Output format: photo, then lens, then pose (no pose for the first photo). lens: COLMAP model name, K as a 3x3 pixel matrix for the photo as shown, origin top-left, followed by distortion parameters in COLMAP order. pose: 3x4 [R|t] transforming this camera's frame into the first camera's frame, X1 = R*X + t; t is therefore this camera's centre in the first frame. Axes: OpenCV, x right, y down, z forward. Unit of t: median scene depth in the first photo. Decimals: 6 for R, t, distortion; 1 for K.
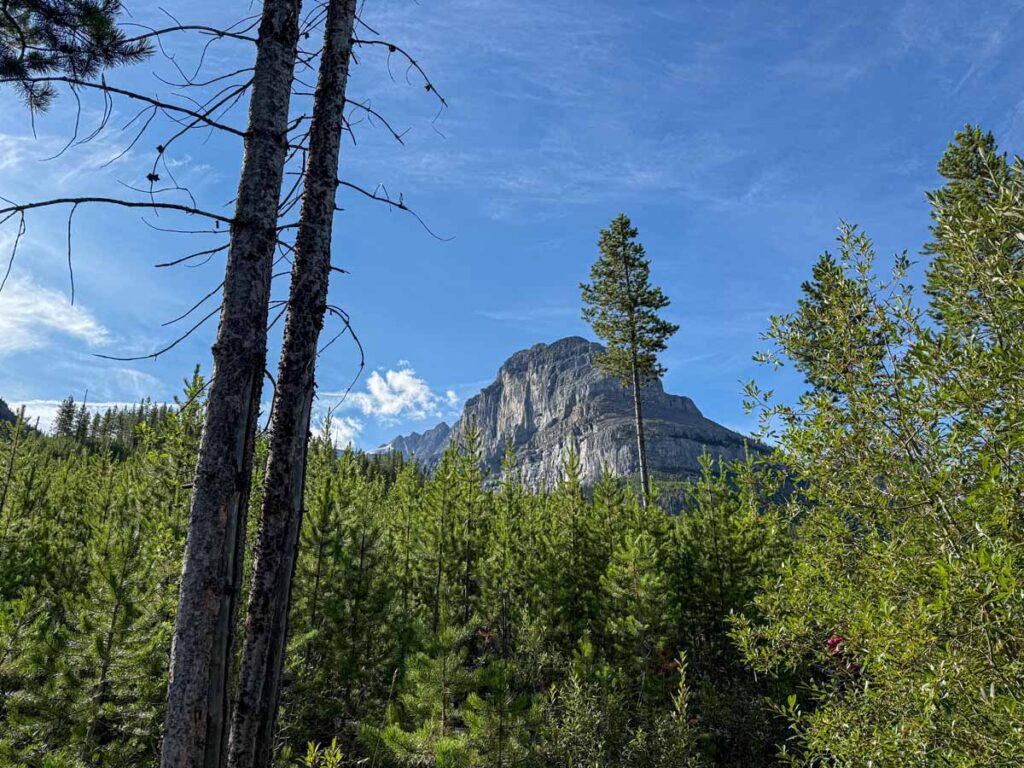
lens RADIAL K [[722.5, 0, 512.6], [0, 722.5, 387.6], [0, 0, 1]] dist [0.140523, -0.225770]
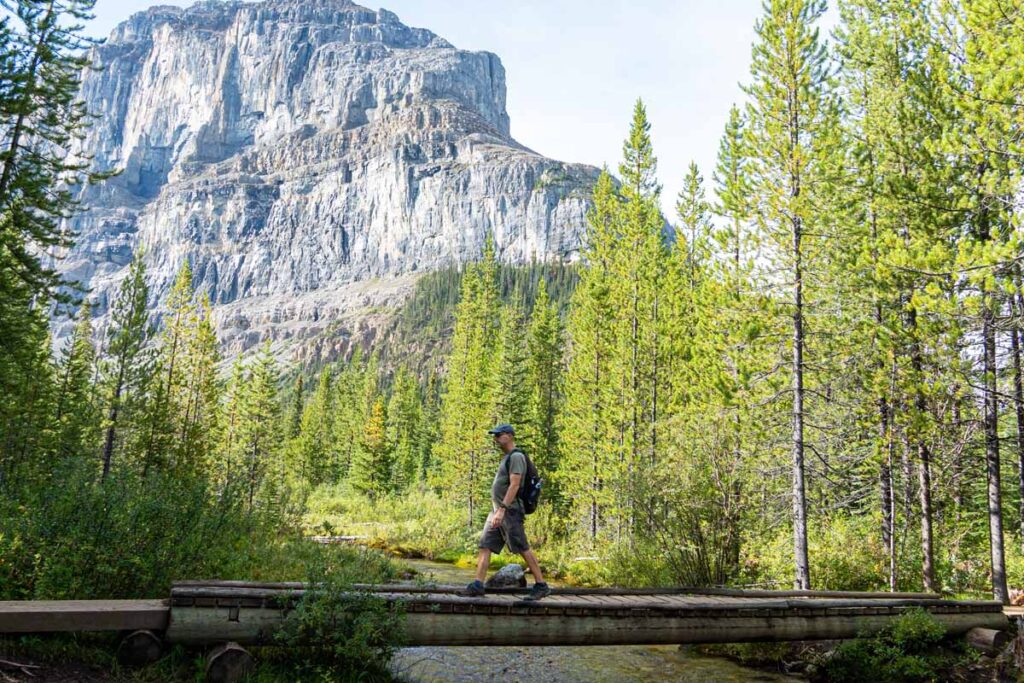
lens RADIAL K [[826.5, 0, 512.0], [0, 826.5, 341.5], [0, 0, 1]] dist [-0.008495, -0.006014]
pose [[0.820668, 0.143422, 0.553113, -0.120654], [-0.245919, 0.962405, 0.115325, 0.085145], [-0.515779, -0.230664, 0.825085, 0.404617]]
